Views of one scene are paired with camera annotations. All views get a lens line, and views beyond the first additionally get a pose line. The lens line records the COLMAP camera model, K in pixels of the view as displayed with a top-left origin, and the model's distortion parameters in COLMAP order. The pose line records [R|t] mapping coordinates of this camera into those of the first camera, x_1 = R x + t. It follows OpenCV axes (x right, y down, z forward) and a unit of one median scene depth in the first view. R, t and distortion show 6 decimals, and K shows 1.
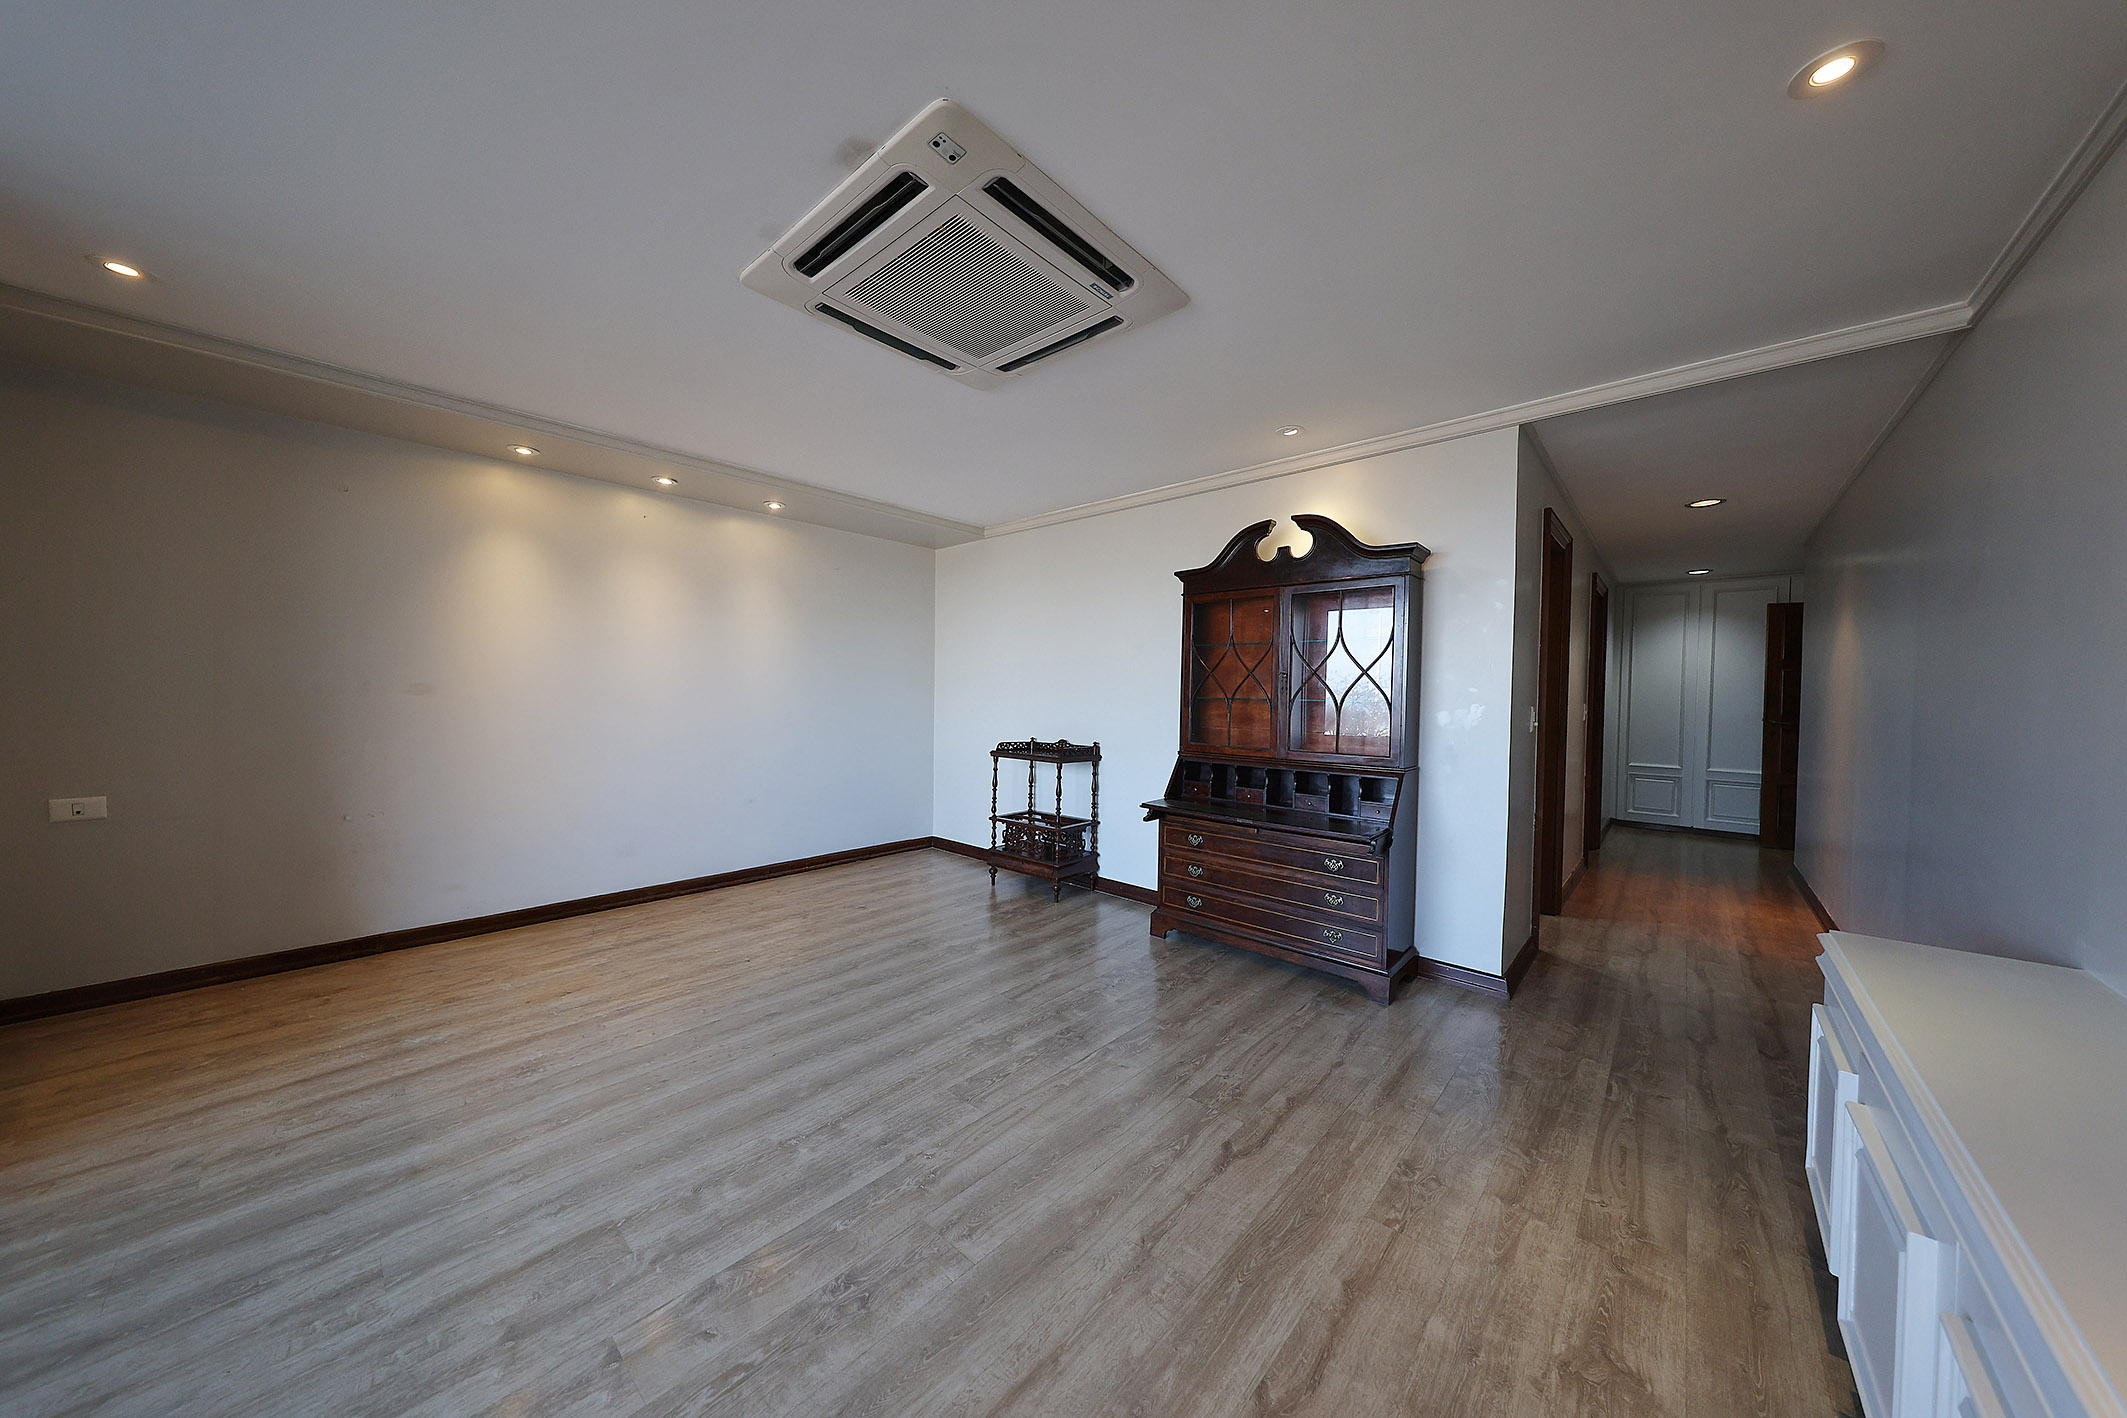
lens RADIAL K [[739.8, 0, 1063.5], [0, 739.8, 709.0], [0, 0, 1]] dist [0.000050, -0.000020]
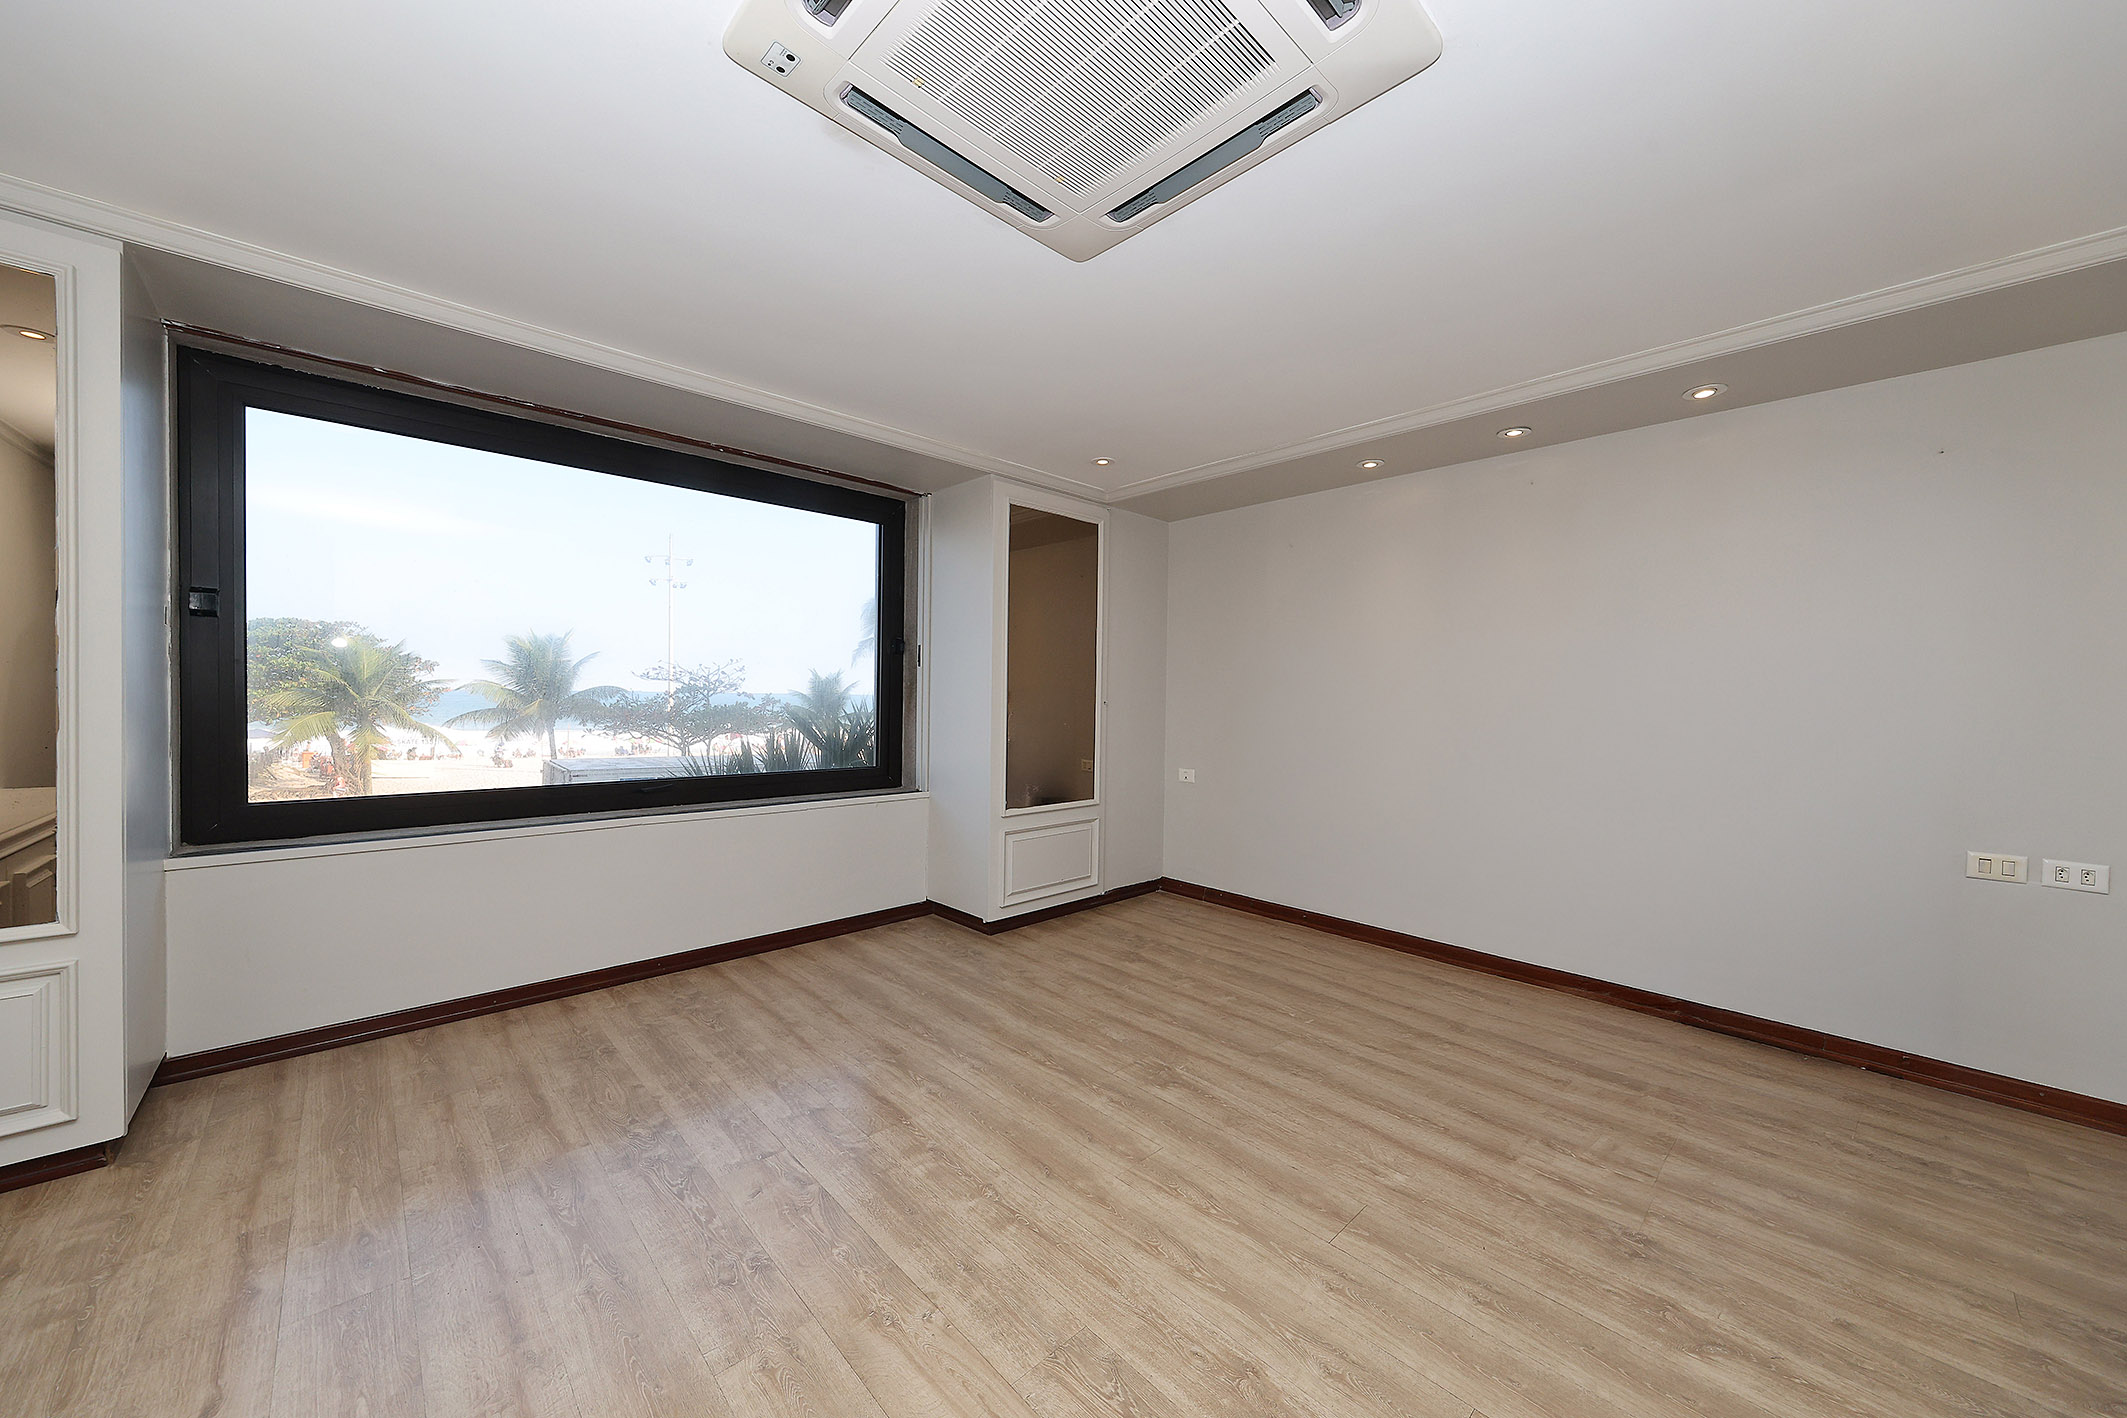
lens RADIAL K [[766.4, 0, 1063.5], [0, 766.4, 709.0], [0, 0, 1]] dist [0.011537, 0.000005]
pose [[-0.114786, 0.000550, -0.993390, 0.579434], [-0.034606, 0.999391, 0.004552, -0.021696], [0.992787, 0.034900, -0.114697, 1.198161]]
